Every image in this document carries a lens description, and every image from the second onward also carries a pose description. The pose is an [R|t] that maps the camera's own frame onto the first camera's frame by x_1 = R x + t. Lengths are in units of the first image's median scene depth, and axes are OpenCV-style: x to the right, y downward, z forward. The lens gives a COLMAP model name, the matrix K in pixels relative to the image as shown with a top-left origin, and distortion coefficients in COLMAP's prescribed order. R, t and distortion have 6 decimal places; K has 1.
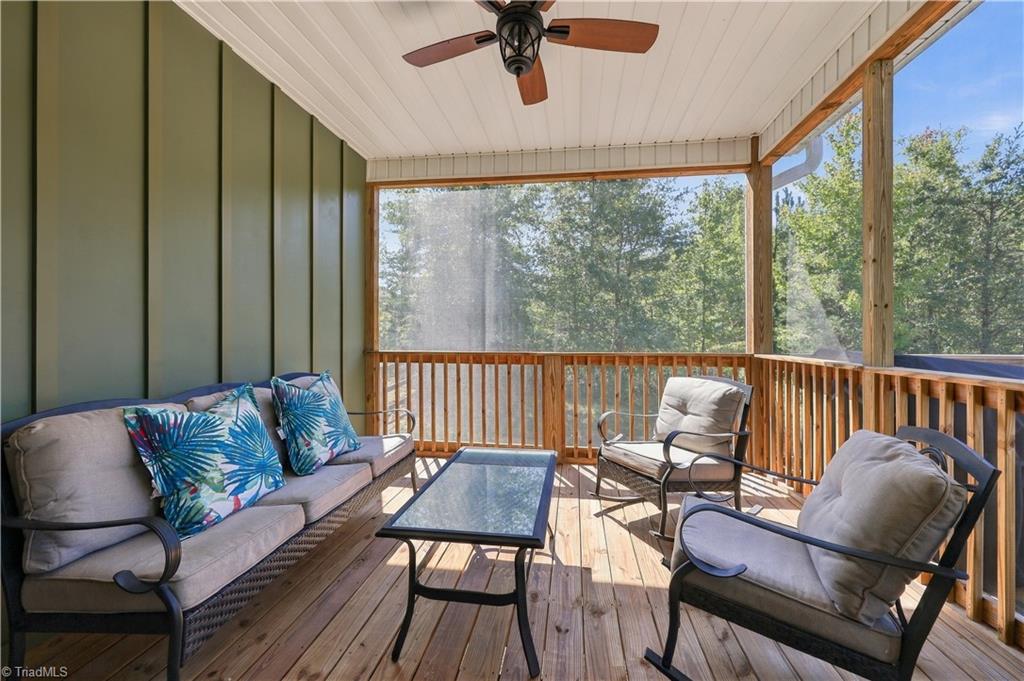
lens RADIAL K [[415.5, 0, 515.2], [0, 415.5, 332.7], [0, 0, 1]] dist [0.000728, -0.000002]
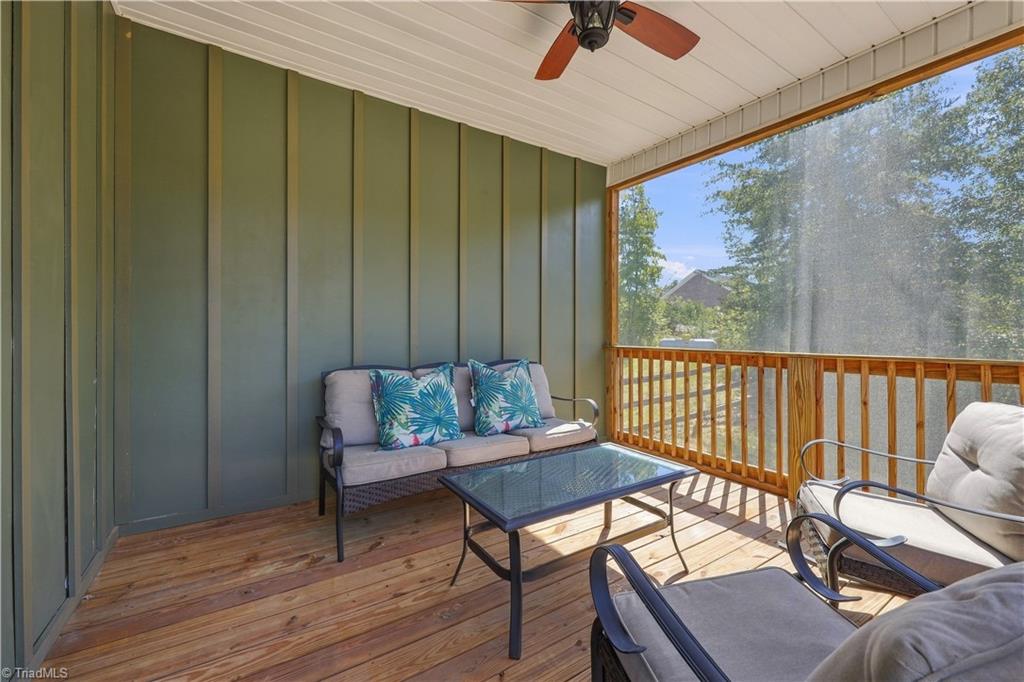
lens RADIAL K [[412.2, 0, 513.8], [0, 412.2, 336.2], [0, 0, 1]] dist [-0.000697, -0.000153]
pose [[0.661142, 0.006557, -0.750232, 0.500510], [-0.000328, 0.999964, 0.008450, 0.018443], [0.750261, -0.005341, 0.661121, 0.212078]]
